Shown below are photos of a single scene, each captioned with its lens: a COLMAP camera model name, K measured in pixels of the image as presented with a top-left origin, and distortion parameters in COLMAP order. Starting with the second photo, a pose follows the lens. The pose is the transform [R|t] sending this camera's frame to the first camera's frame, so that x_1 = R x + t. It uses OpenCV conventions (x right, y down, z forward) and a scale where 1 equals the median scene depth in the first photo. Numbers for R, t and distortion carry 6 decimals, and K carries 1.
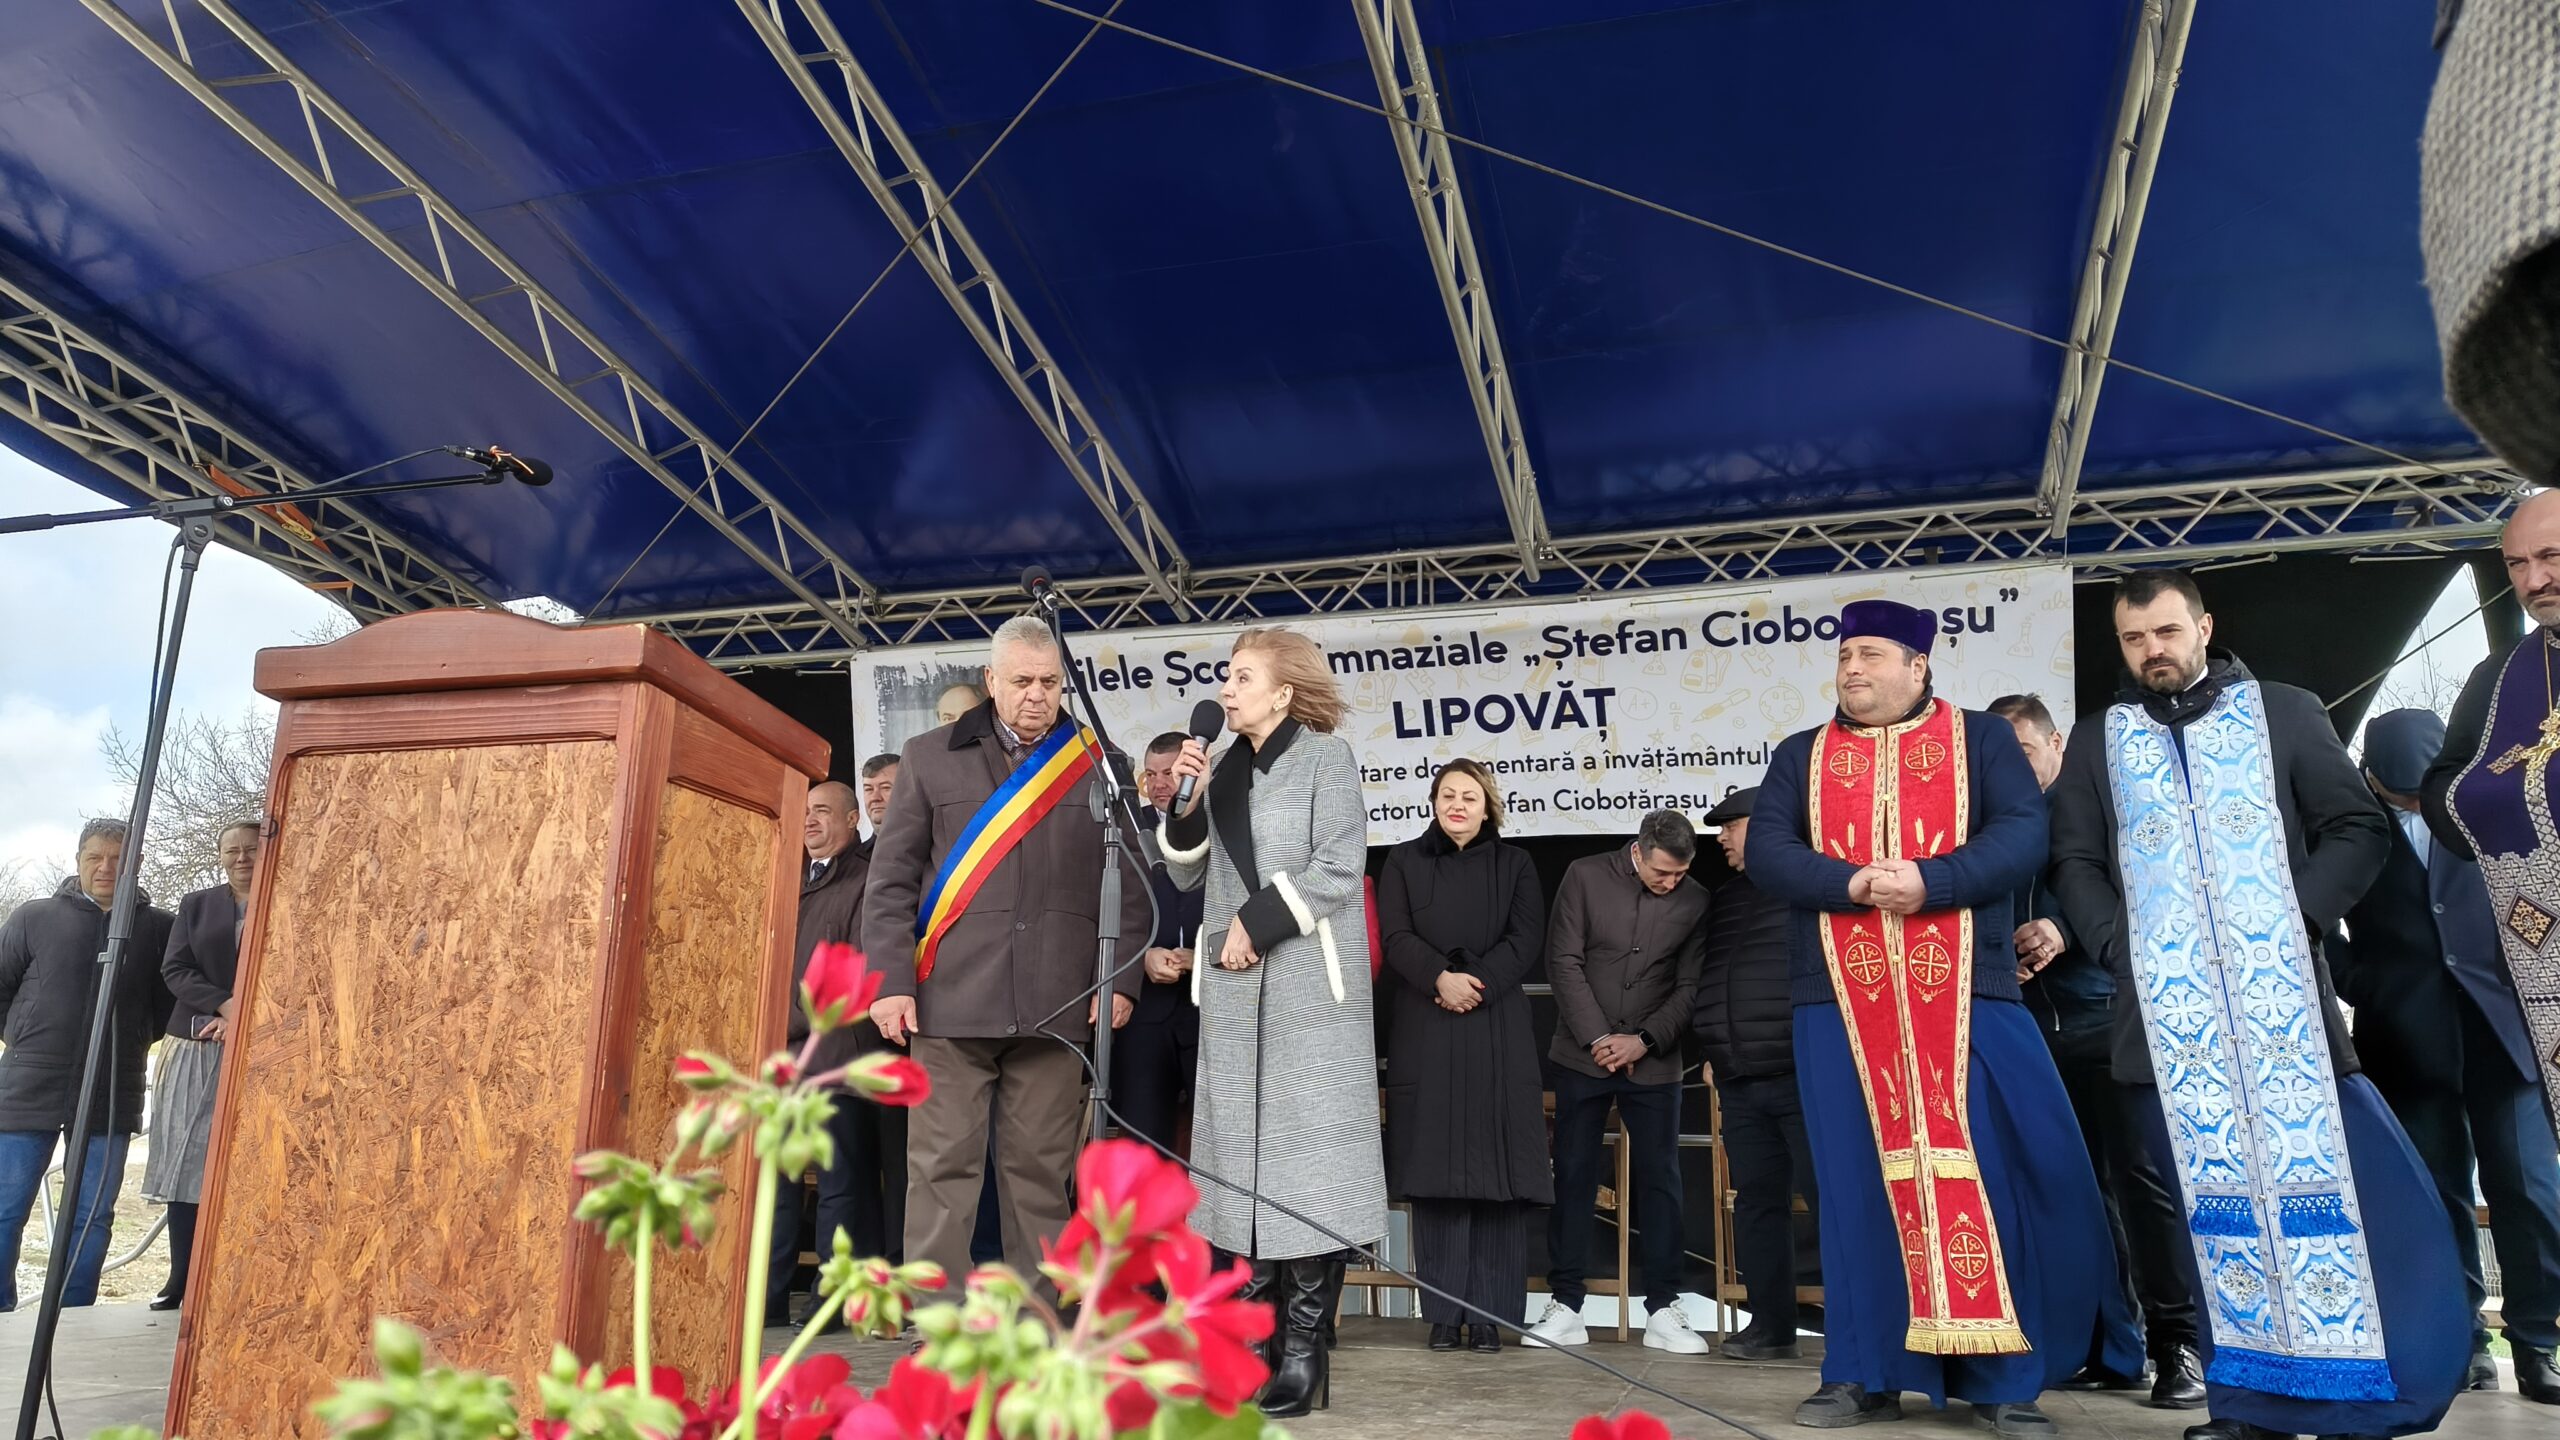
lens RADIAL K [[1804.7, 0, 1277.6], [0, 1804.7, 716.5], [0, 0, 1]] dist [0.041361, -0.006088]
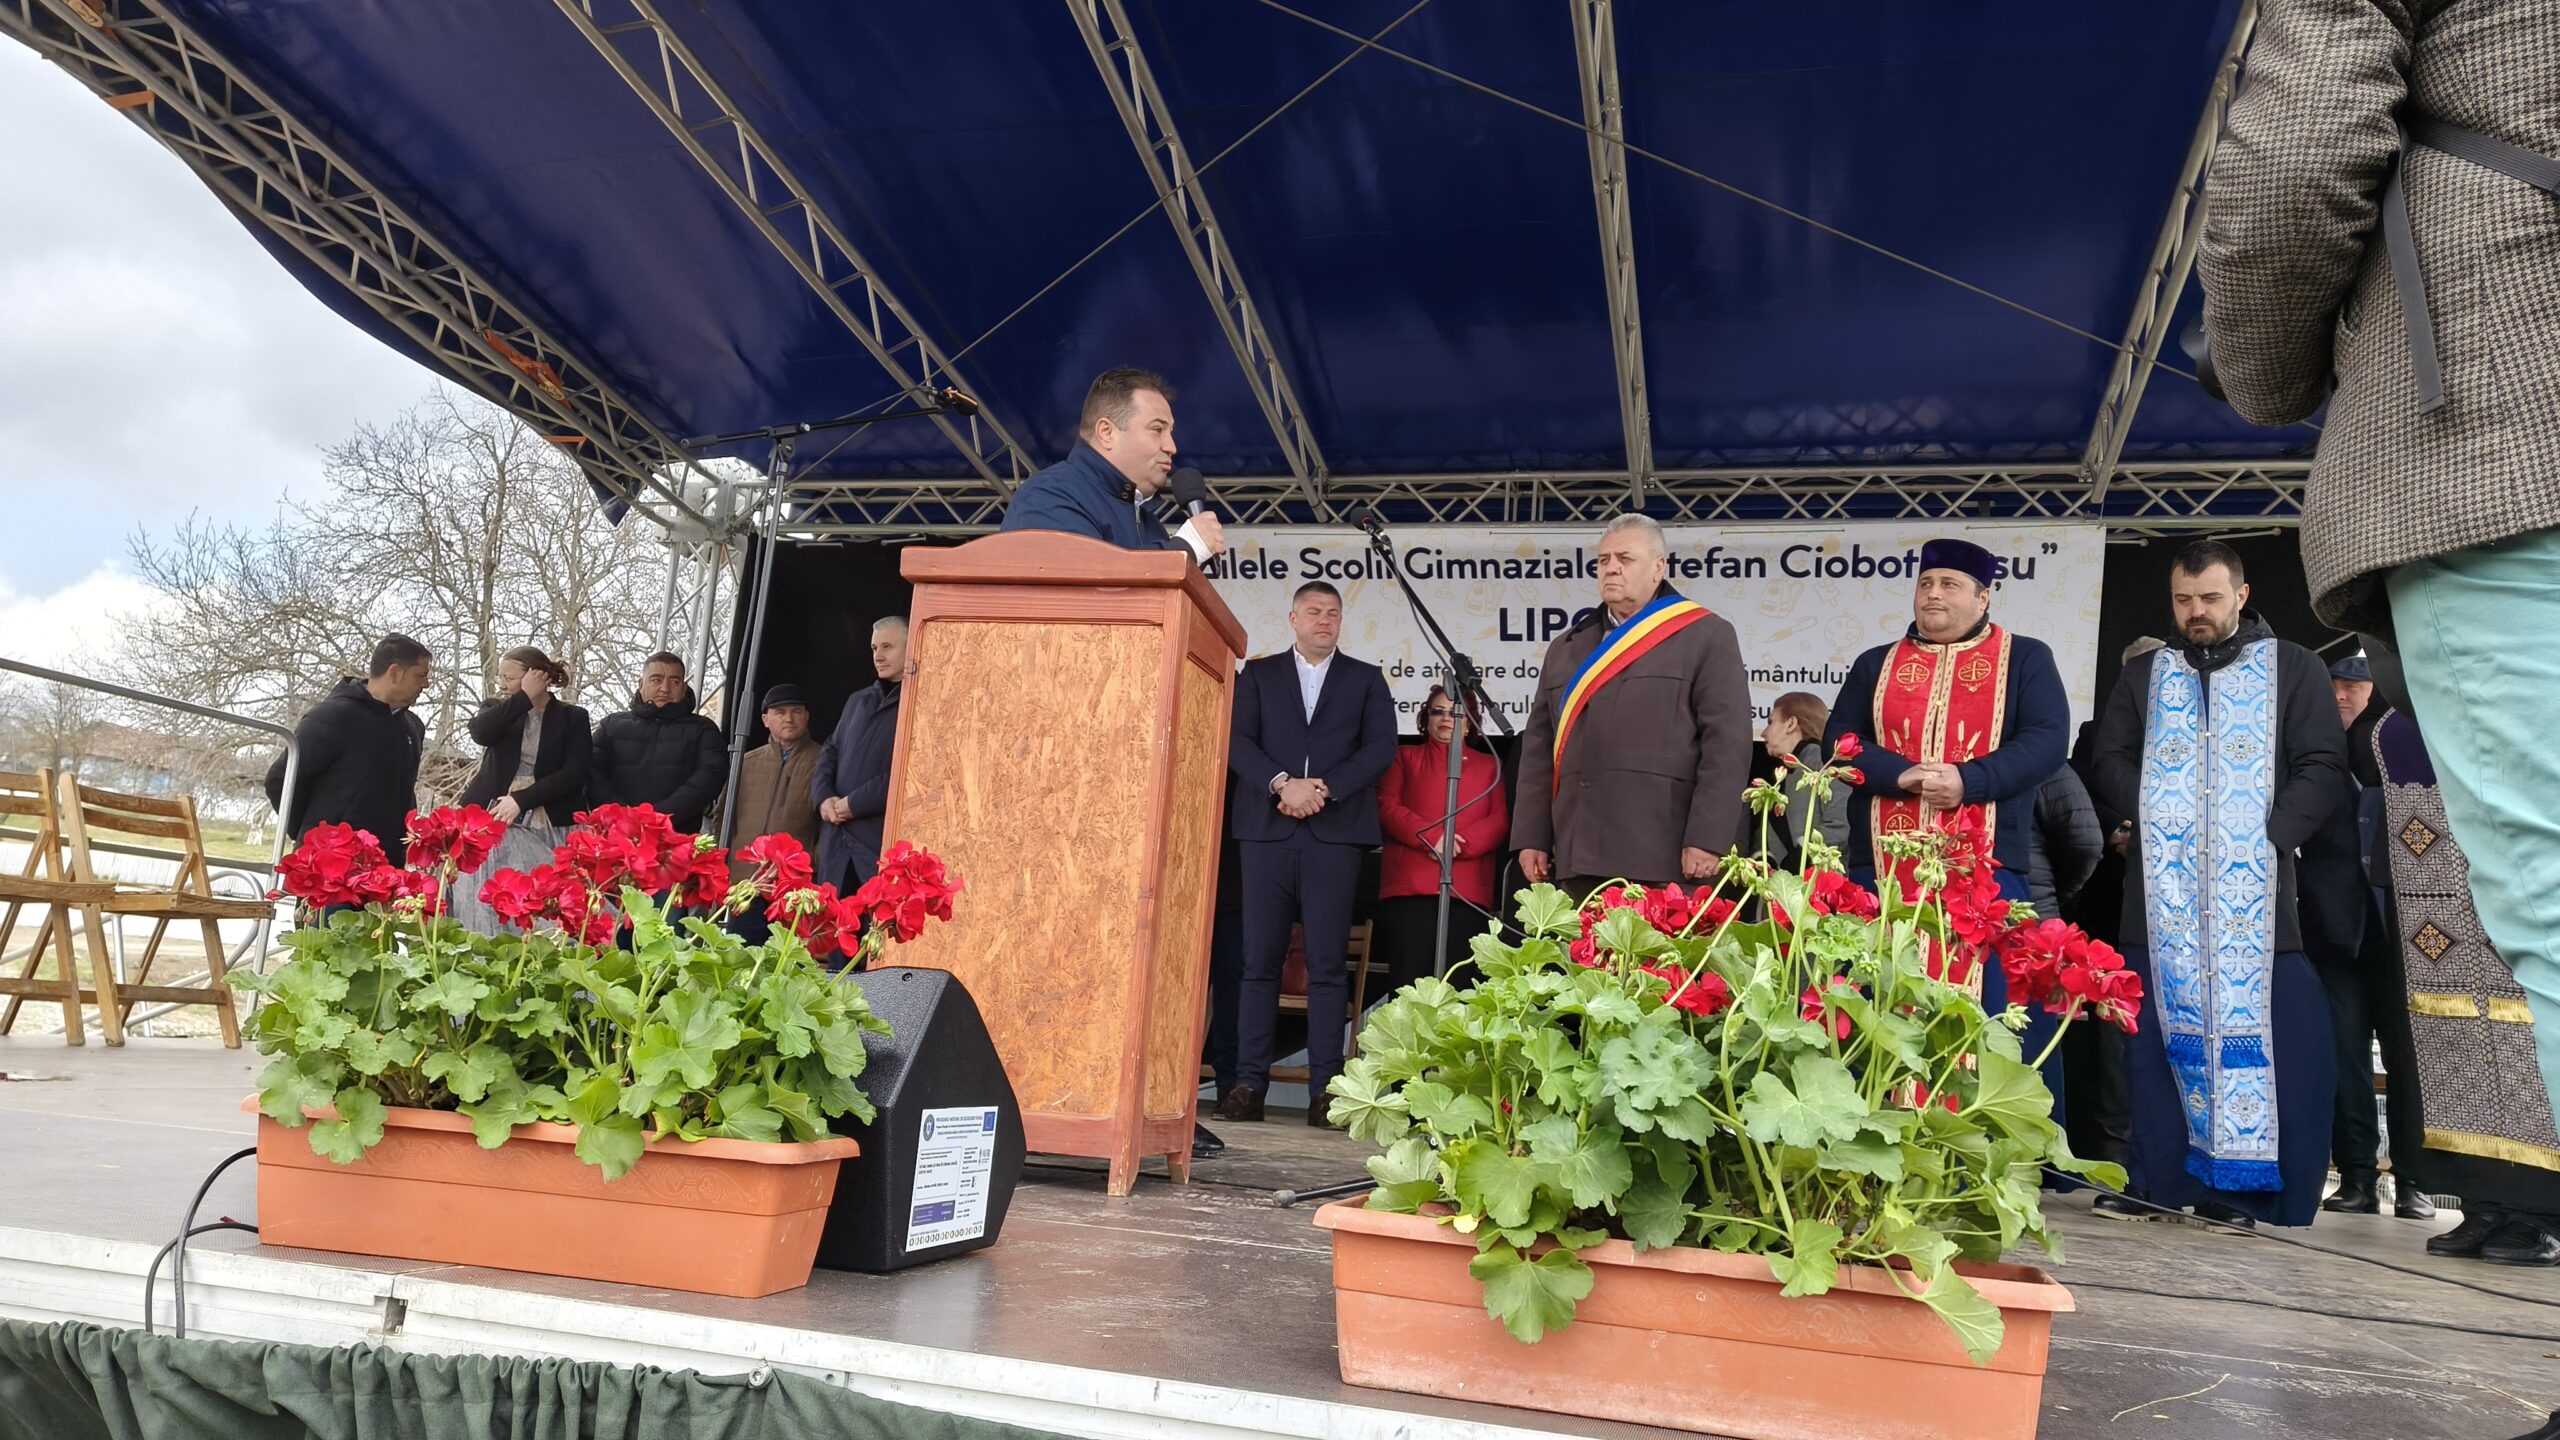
lens RADIAL K [[1839.8, 0, 1299.7], [0, 1839.8, 732.3], [0, 0, 1]] dist [0.088943, -0.168632]
pose [[0.997719, 0.064211, 0.020811, -0.087412], [-0.065579, 0.995132, 0.073566, -0.006293], [-0.015986, -0.074763, 0.997073, -0.173663]]
